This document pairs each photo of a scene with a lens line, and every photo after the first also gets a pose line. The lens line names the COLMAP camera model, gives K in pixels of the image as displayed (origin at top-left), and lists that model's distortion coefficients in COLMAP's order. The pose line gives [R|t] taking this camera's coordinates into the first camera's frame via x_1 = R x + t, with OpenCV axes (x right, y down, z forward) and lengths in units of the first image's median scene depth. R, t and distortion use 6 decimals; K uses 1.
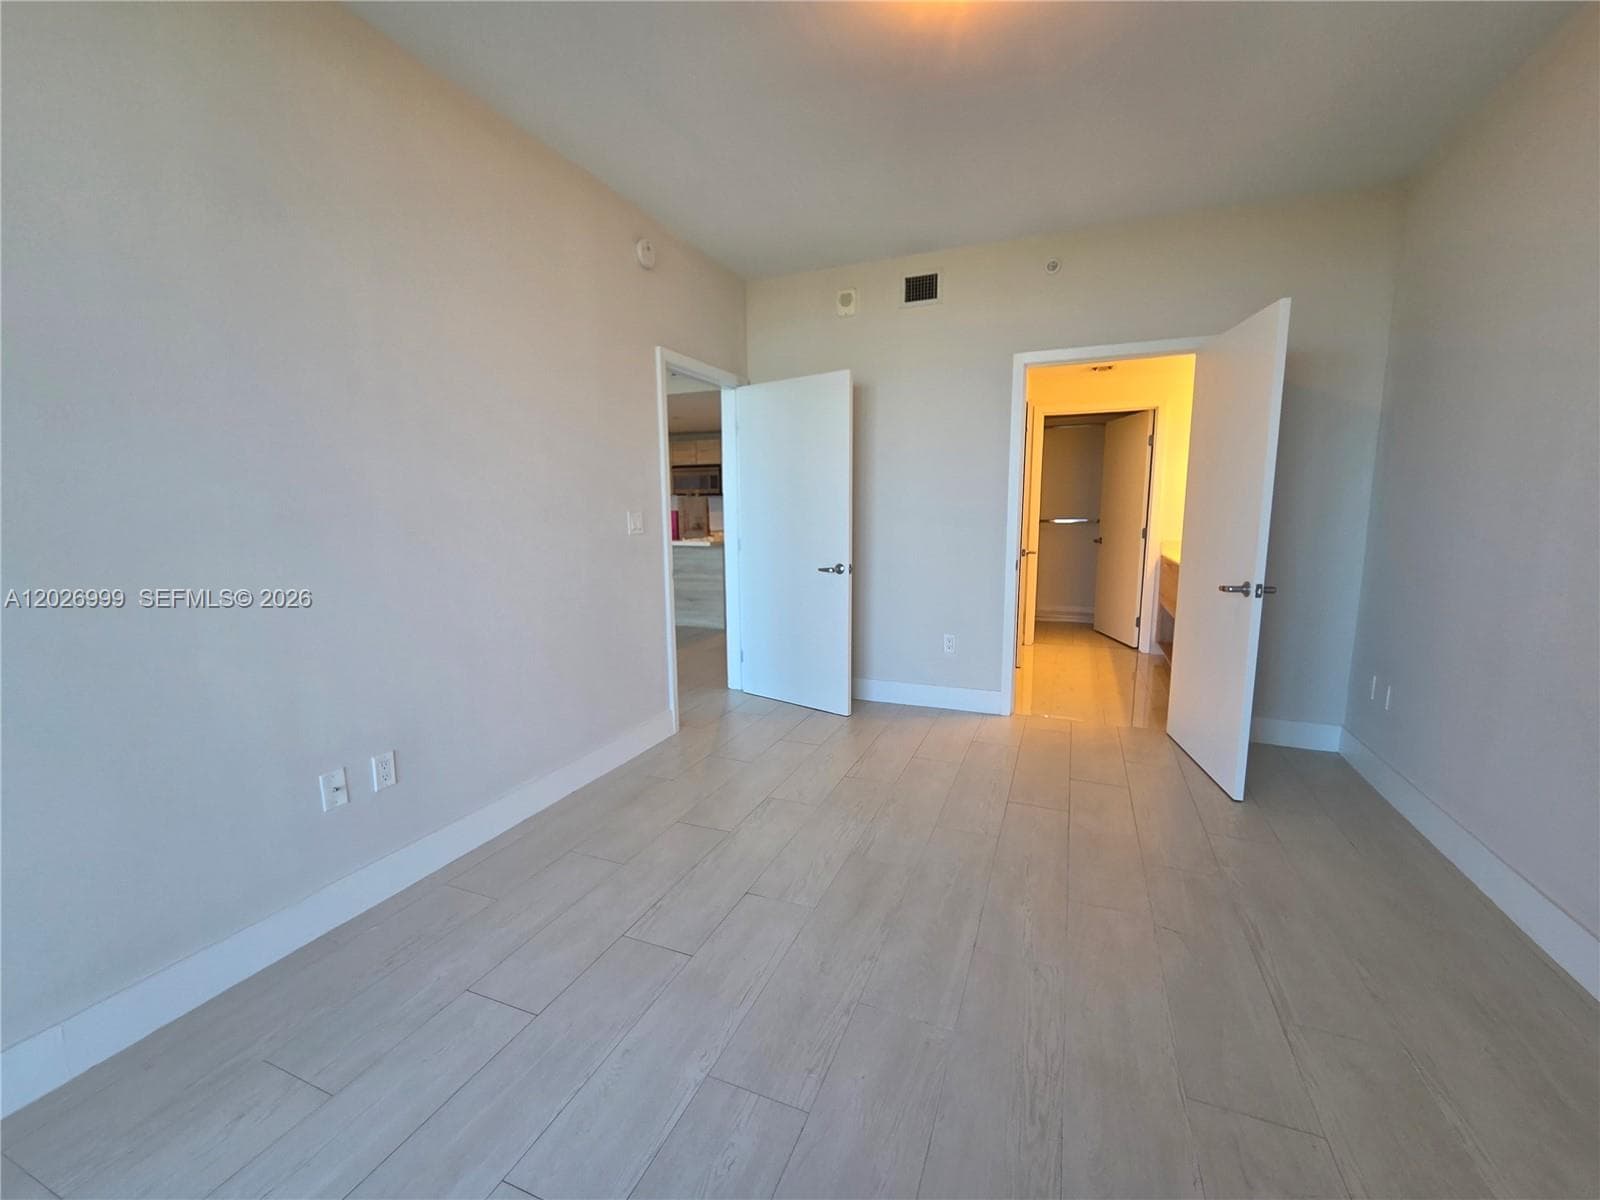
lens RADIAL K [[657.2, 0, 800.0], [0, 657.2, 600.0], [0, 0, 1]] dist [0.001479, -0.000525]
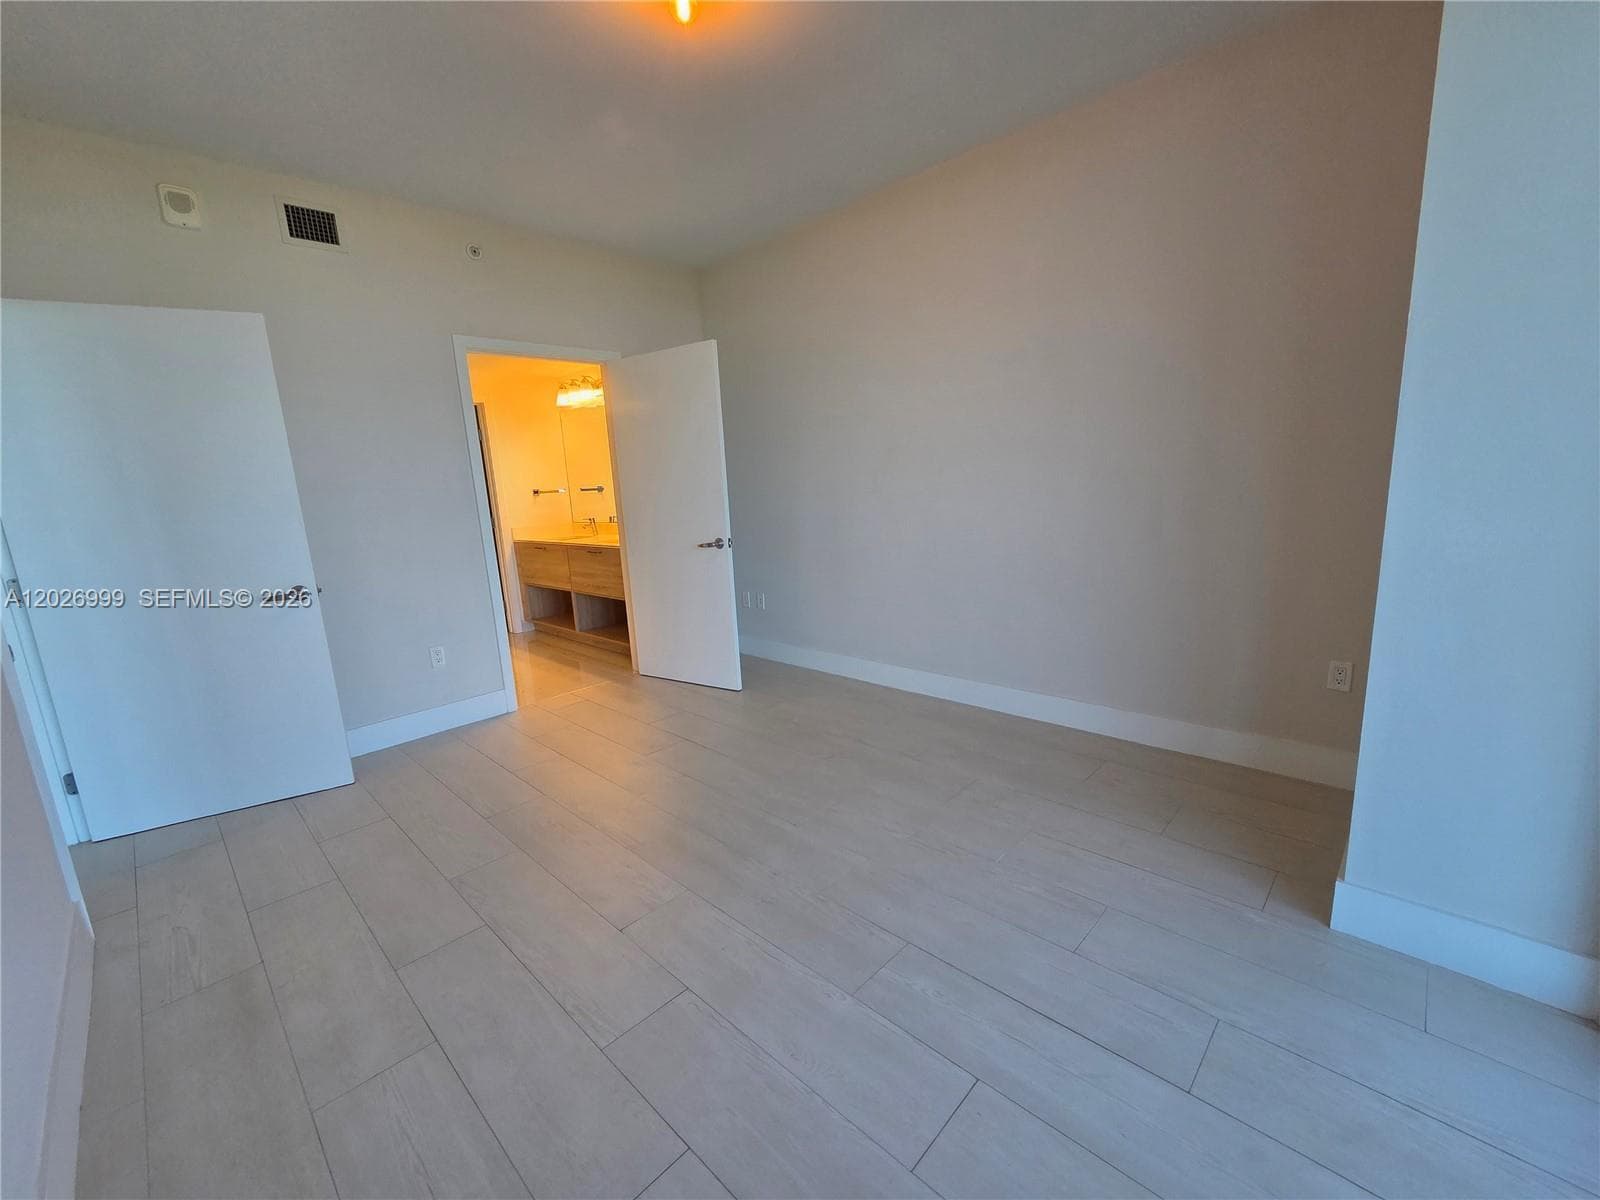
lens RADIAL K [[657.2, 0, 800.0], [0, 657.2, 600.0], [0, 0, 1]] dist [0.001479, -0.000525]
pose [[0.367348, -0.185634, 0.911370, -0.470721], [0.180883, 0.975429, 0.125773, -0.036324], [-0.912325, 0.118649, 0.391900, 0.251376]]
